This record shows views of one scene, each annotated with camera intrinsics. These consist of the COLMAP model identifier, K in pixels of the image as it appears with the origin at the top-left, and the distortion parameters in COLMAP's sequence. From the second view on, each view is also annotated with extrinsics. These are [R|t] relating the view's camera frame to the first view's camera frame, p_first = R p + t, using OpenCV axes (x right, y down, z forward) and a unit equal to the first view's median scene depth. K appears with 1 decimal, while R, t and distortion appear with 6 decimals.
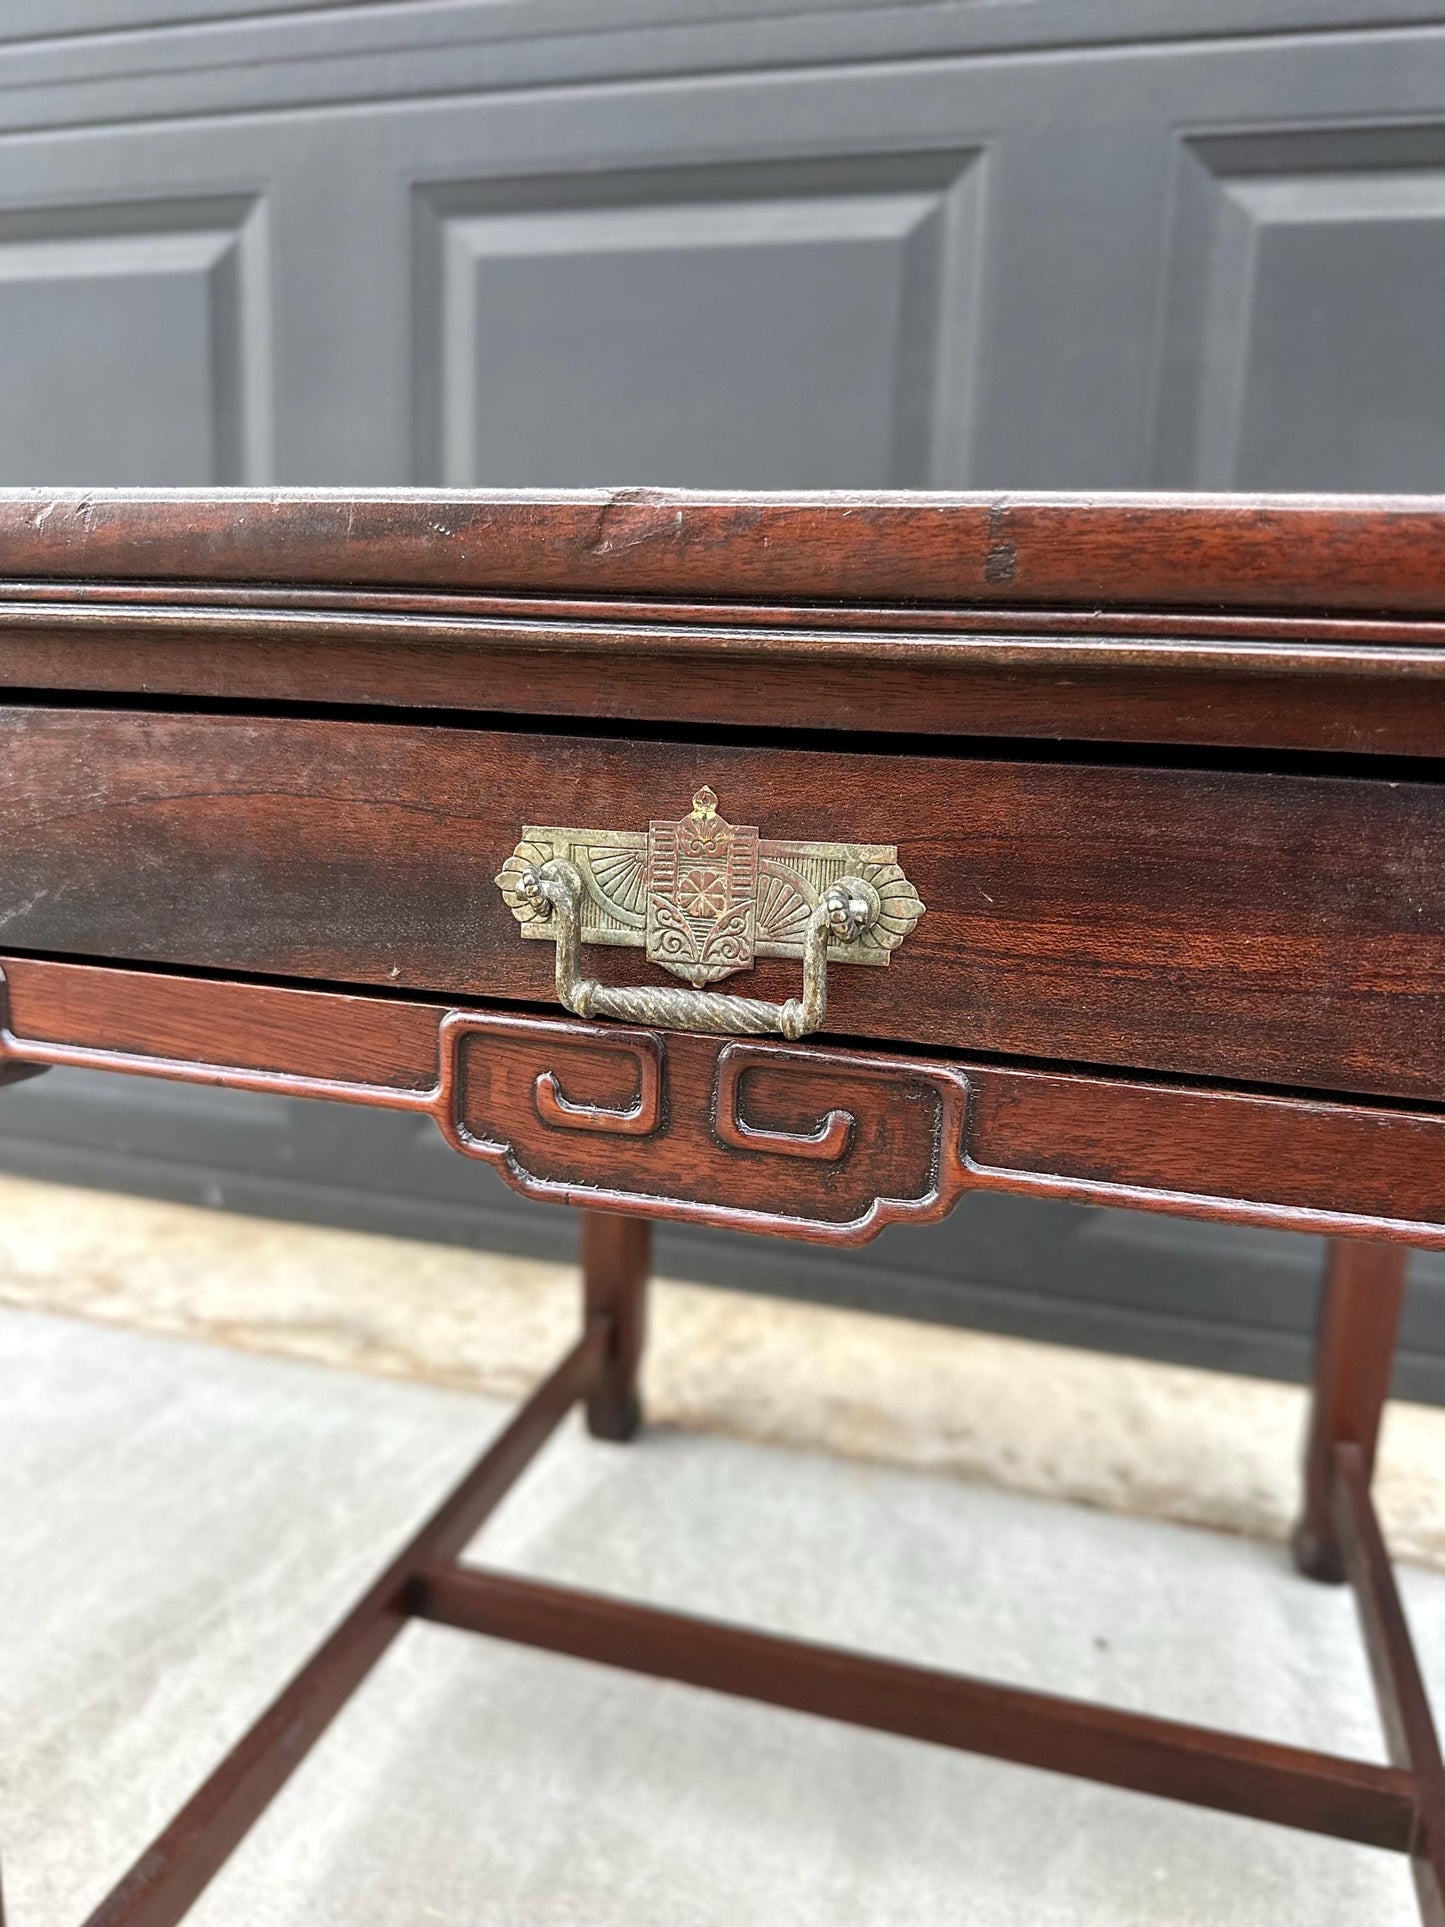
lens RADIAL K [[1377.7, 0, 721.8], [0, 1377.7, 942.3], [0, 0, 1]] dist [0.038587, -0.052542]
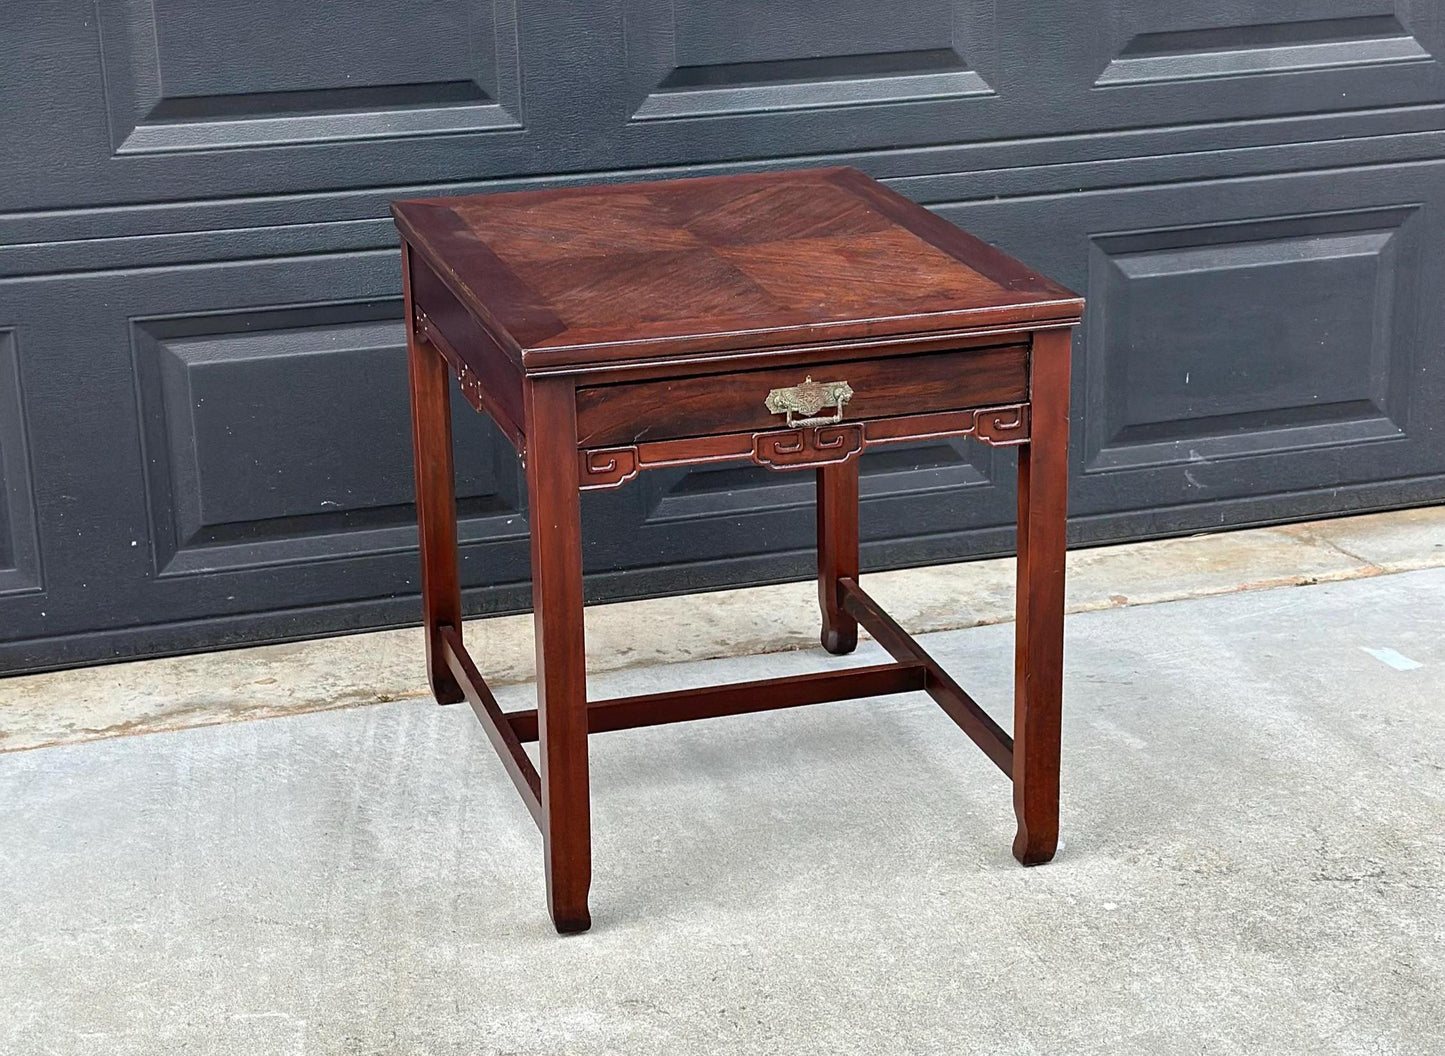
lens RADIAL K [[2690.8, 0, 732.1], [0, 2690.8, 553.3], [0, 0, 1]] dist [0.162433, 0.000000]
pose [[0.838810, -0.223910, 0.496248, -4.855333], [0.153404, 0.971784, 0.179176, -1.190368], [-0.522365, -0.074169, 0.849490, -6.637161]]
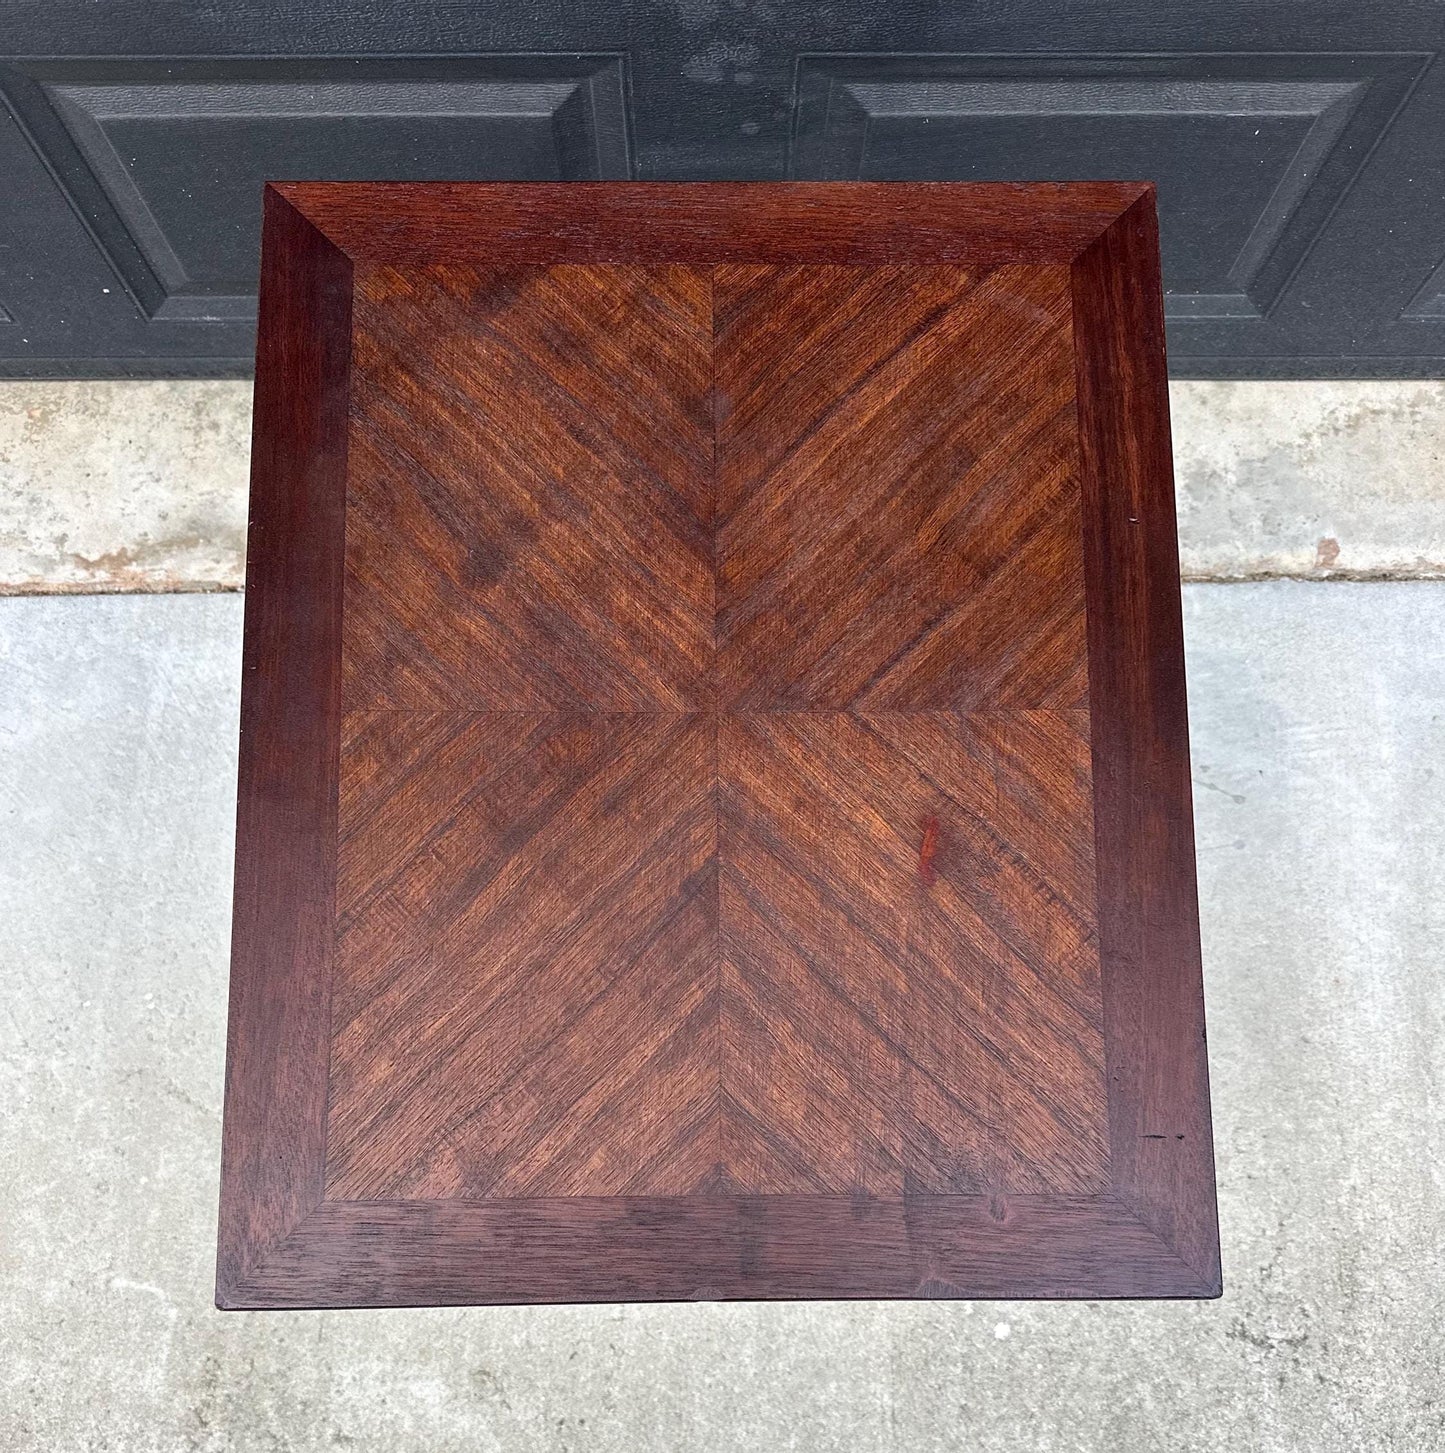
lens RADIAL K [[1387.4, 0, 723.1], [0, 1387.4, 963.9], [0, 0, 1]] dist [0.004249, 0.000000]
pose [[0.958782, -0.283265, 0.022335, 0.106080], [0.074937, 0.327899, 0.941736, -3.061619], [-0.274085, -0.901246, 0.335610, 0.562740]]
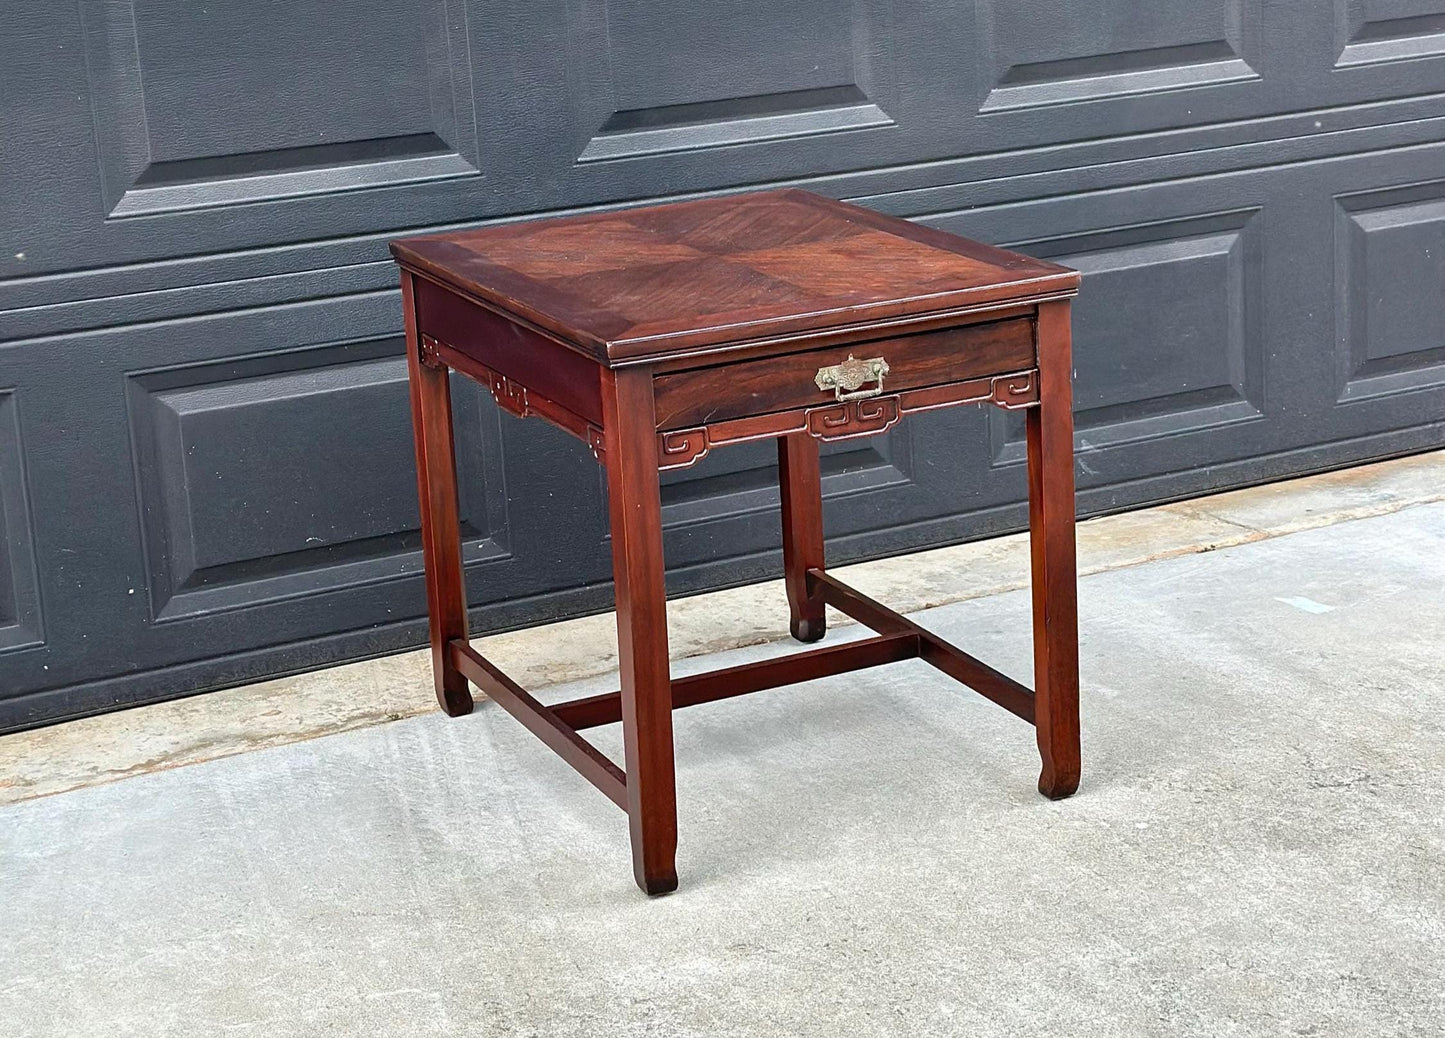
lens RADIAL K [[2688.8, 0, 749.1], [0, 2688.8, 395.4], [0, 0, 1]] dist [0.163733, 0.000000]
pose [[0.742097, -0.228412, 0.630174, -6.609219], [0.207807, 0.972225, 0.107677, -1.110835], [-0.637266, 0.051047, 0.768951, -6.452466]]
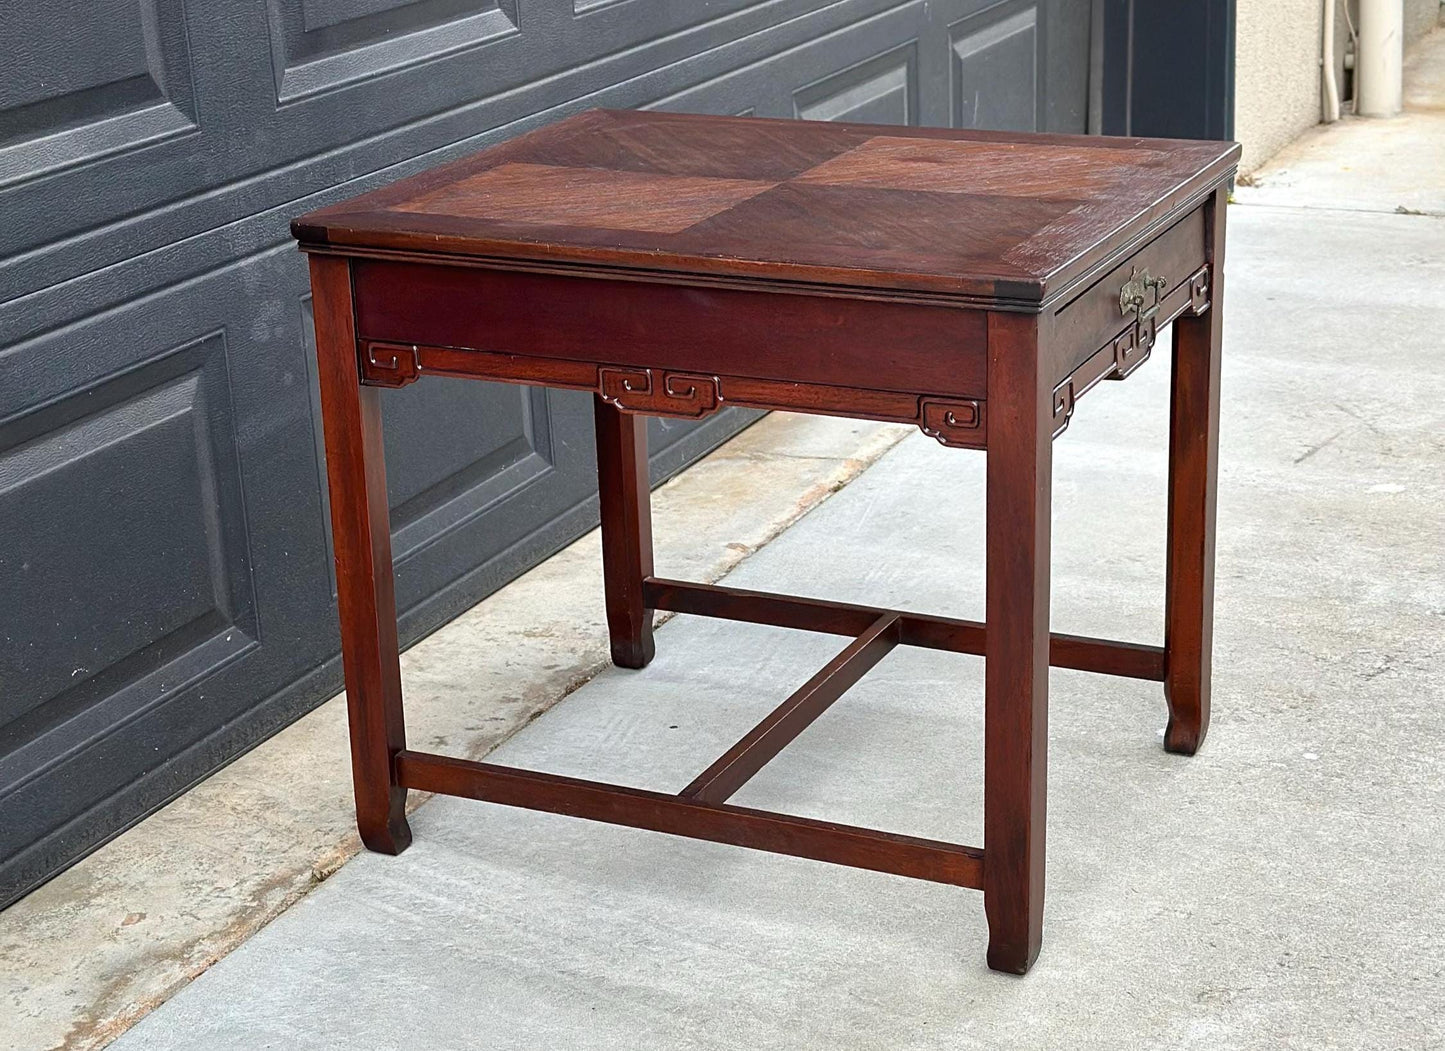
lens RADIAL K [[2685.1, 0, 733.1], [0, 2685.1, 572.3], [0, 0, 1]] dist [0.184912, 0.000000]
pose [[0.160280, -0.370366, 0.914953, -8.013114], [0.238287, 0.914040, 0.328254, -2.231518], [-0.957878, 0.165408, 0.234756, 0.363649]]
